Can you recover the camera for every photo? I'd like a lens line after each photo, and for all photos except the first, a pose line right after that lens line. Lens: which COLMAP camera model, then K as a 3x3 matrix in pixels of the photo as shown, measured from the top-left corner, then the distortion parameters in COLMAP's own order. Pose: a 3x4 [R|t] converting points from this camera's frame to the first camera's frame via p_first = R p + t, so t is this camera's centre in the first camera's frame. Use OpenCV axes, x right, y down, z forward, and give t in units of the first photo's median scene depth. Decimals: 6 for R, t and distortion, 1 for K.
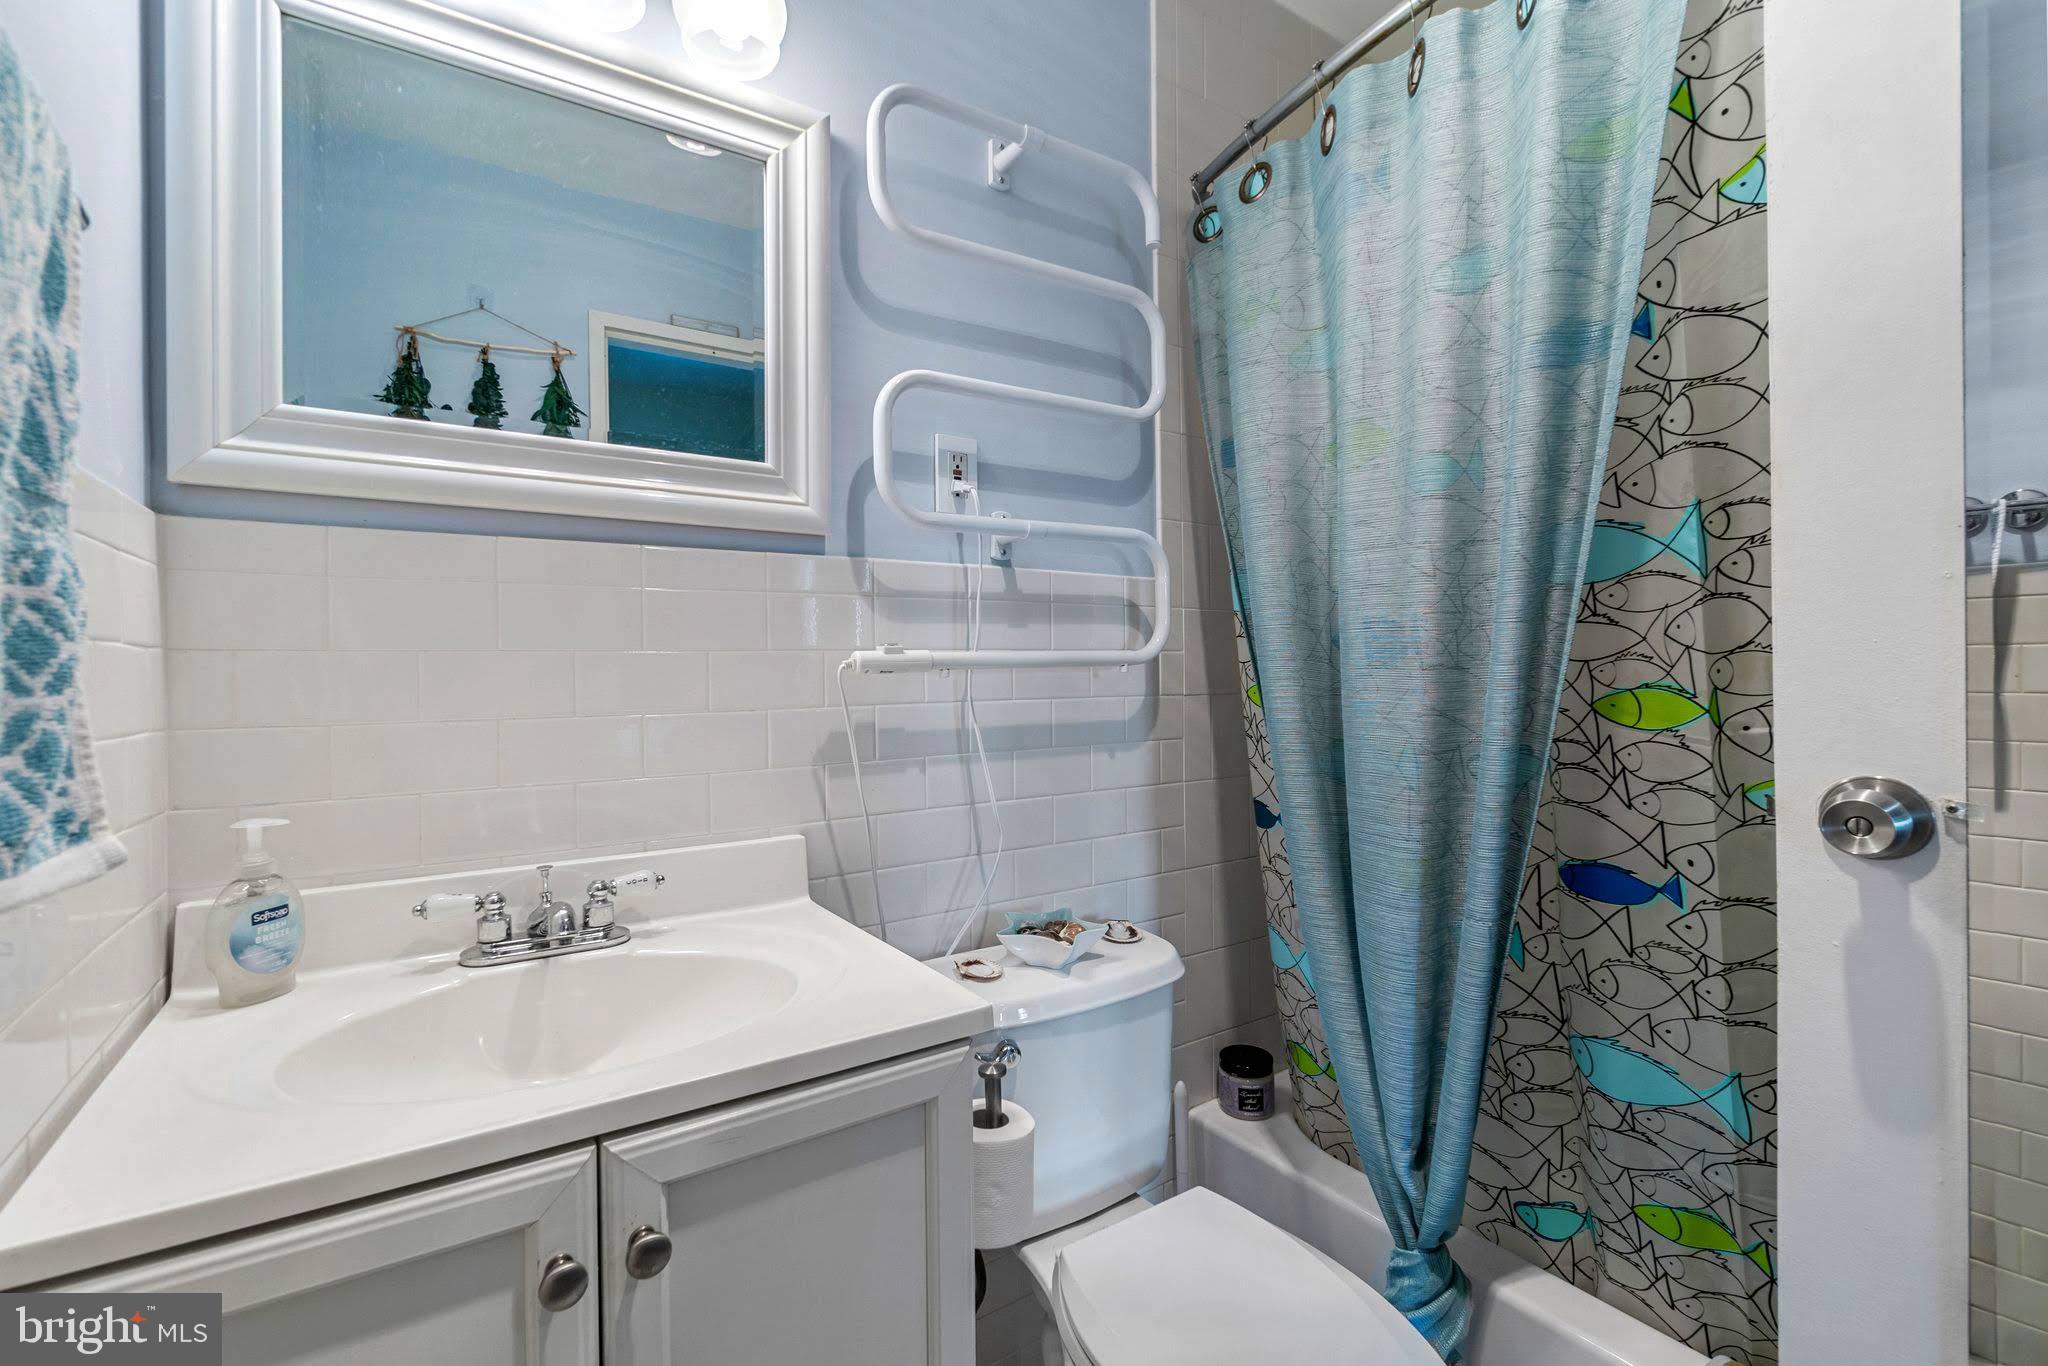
lens RADIAL K [[919.7, 0, 1026.2], [0, 919.7, 678.0], [0, 0, 1]] dist [0.001019, -0.002659]
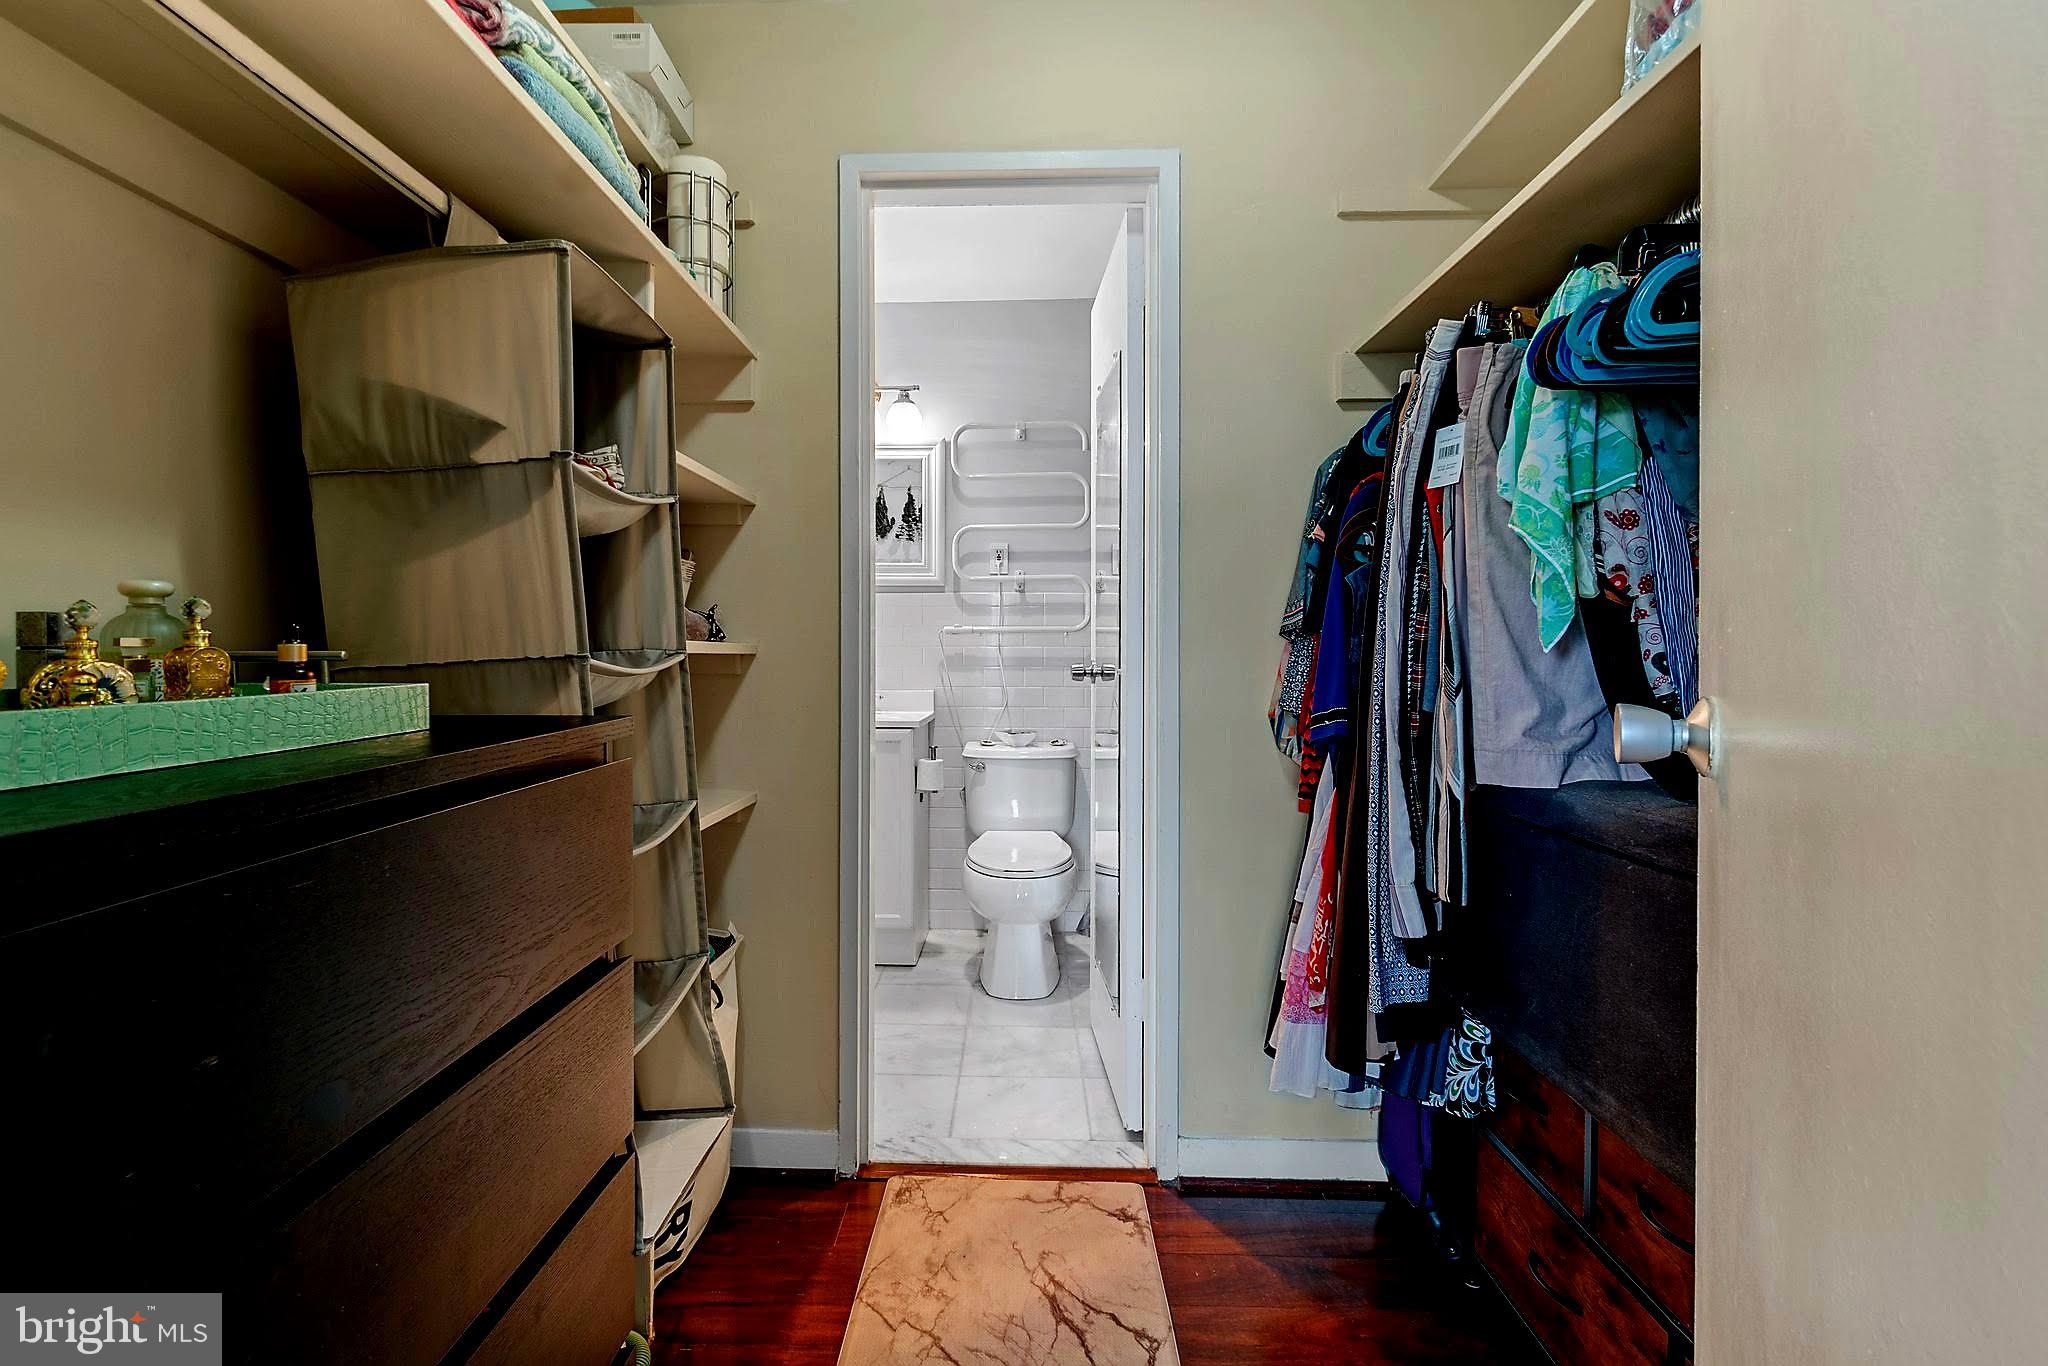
lens RADIAL K [[919.7, 0, 1017.3], [0, 919.7, 671.1], [0, 0, 1]] dist [0.001019, -0.002659]
pose [[0.828199, 0.023084, -0.559958, 1.409595], [-0.010556, 0.999617, 0.025597, 0.029318], [0.560334, -0.015288, 0.828125, -1.106710]]
